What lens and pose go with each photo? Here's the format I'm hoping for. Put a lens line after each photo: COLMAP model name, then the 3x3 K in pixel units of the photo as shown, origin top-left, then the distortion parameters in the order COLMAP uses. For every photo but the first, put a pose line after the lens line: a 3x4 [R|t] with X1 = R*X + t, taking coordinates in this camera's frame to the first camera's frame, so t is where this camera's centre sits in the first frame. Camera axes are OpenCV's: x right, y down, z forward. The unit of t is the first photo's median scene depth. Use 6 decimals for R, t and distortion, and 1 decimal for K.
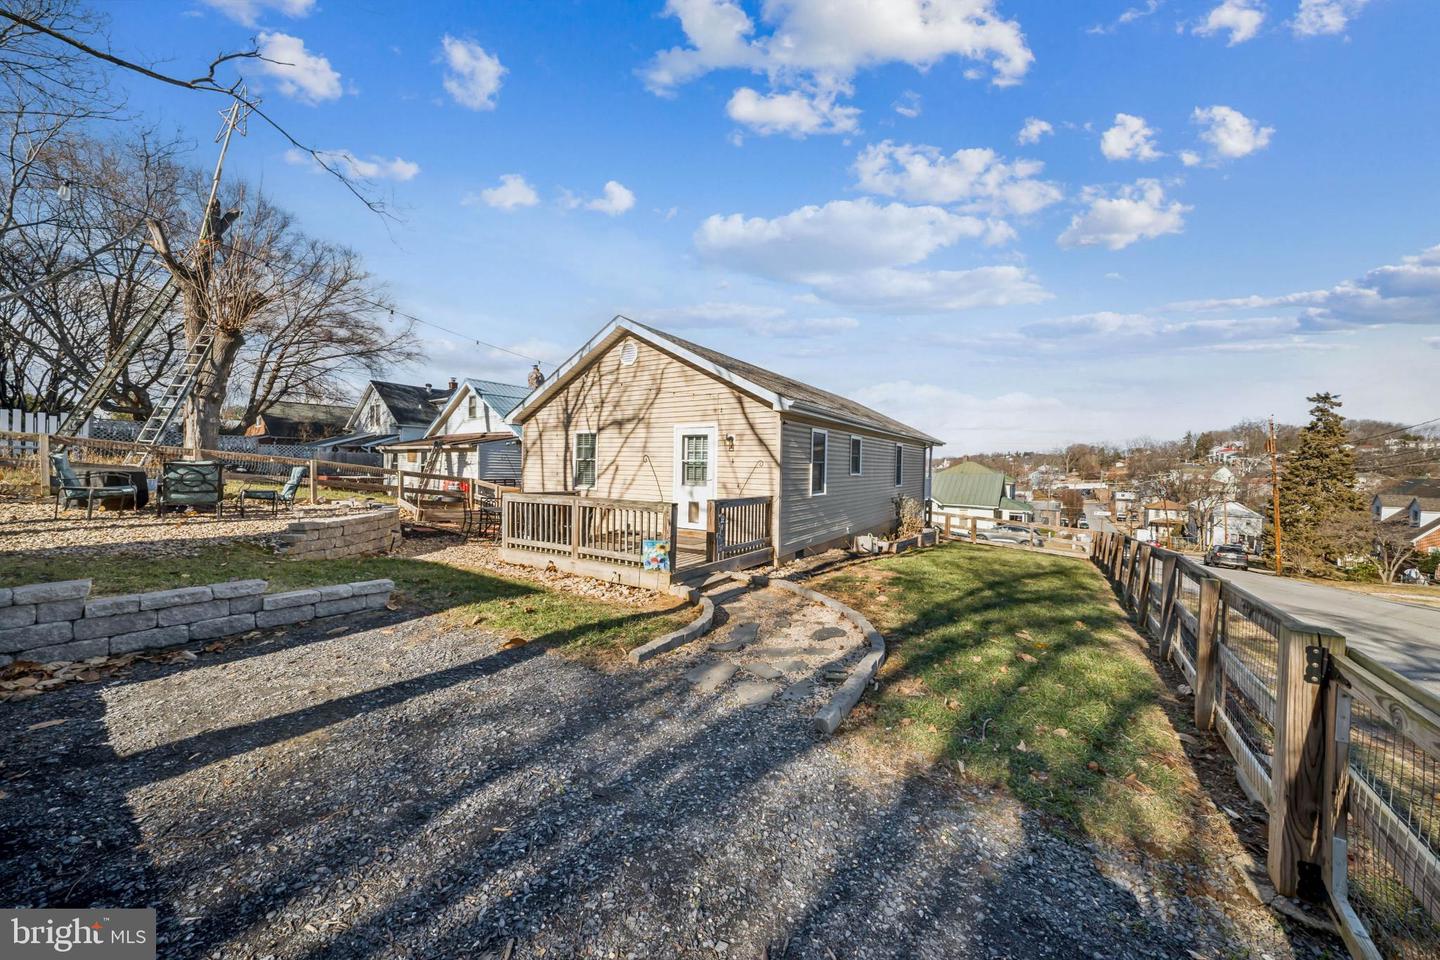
lens RADIAL K [[506.4, 0, 722.0], [0, 506.4, 451.2], [0, 0, 1]] dist [0.000989, -0.000136]
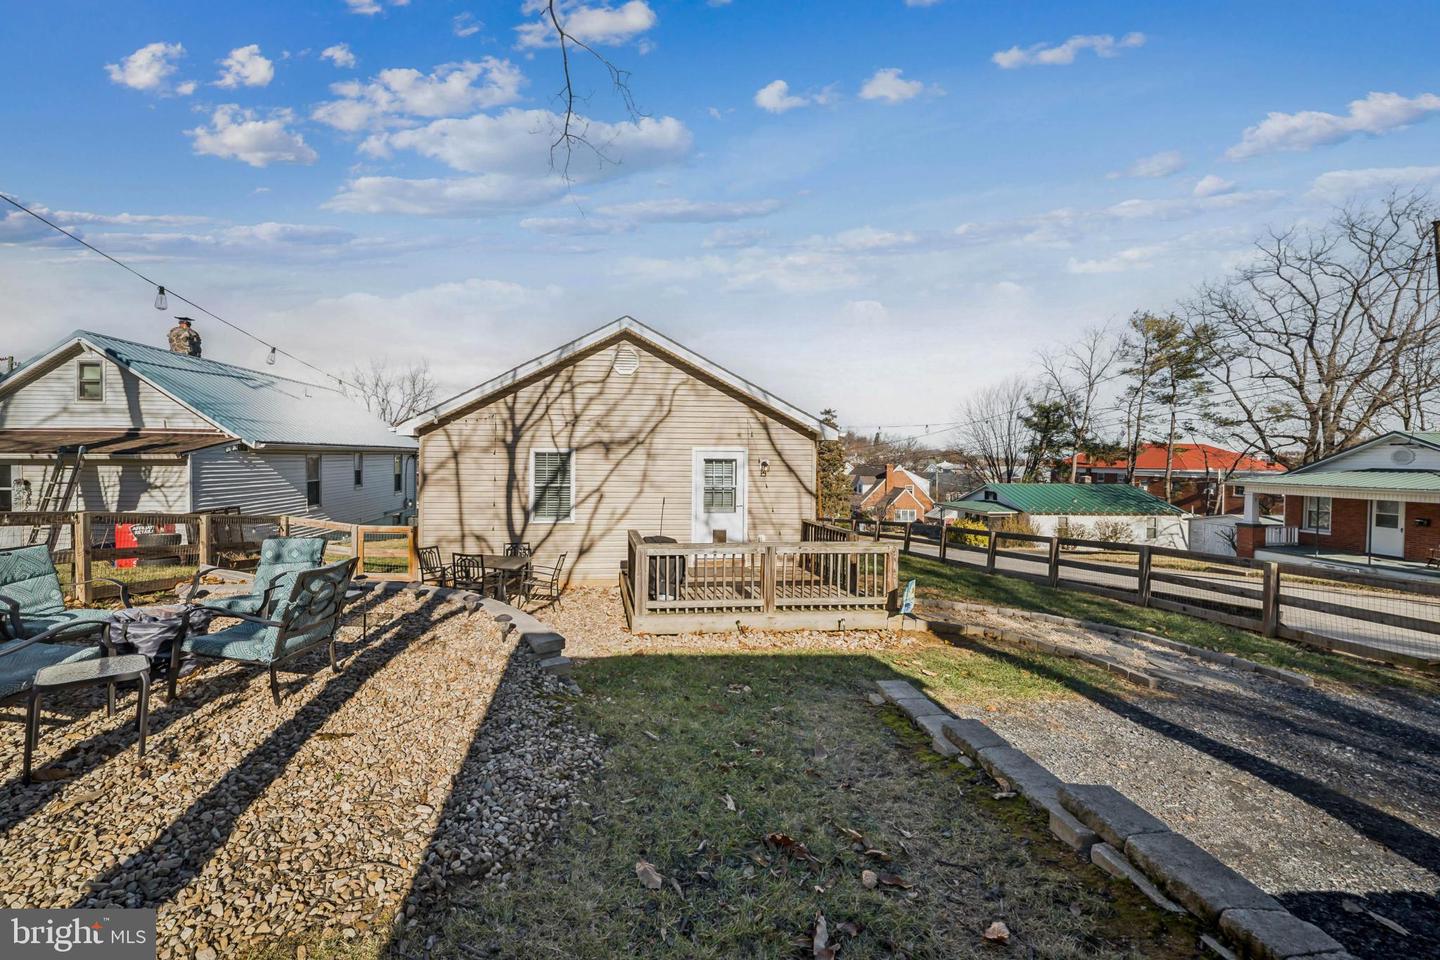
lens RADIAL K [[506.4, 0, 722.0], [0, 506.4, 451.2], [0, 0, 1]] dist [0.000989, -0.000136]
pose [[0.782907, 0.009048, 0.622074, -0.590375], [-0.016546, 0.999843, 0.006282, -0.049438], [-0.621919, -0.015211, 0.782934, 0.232174]]
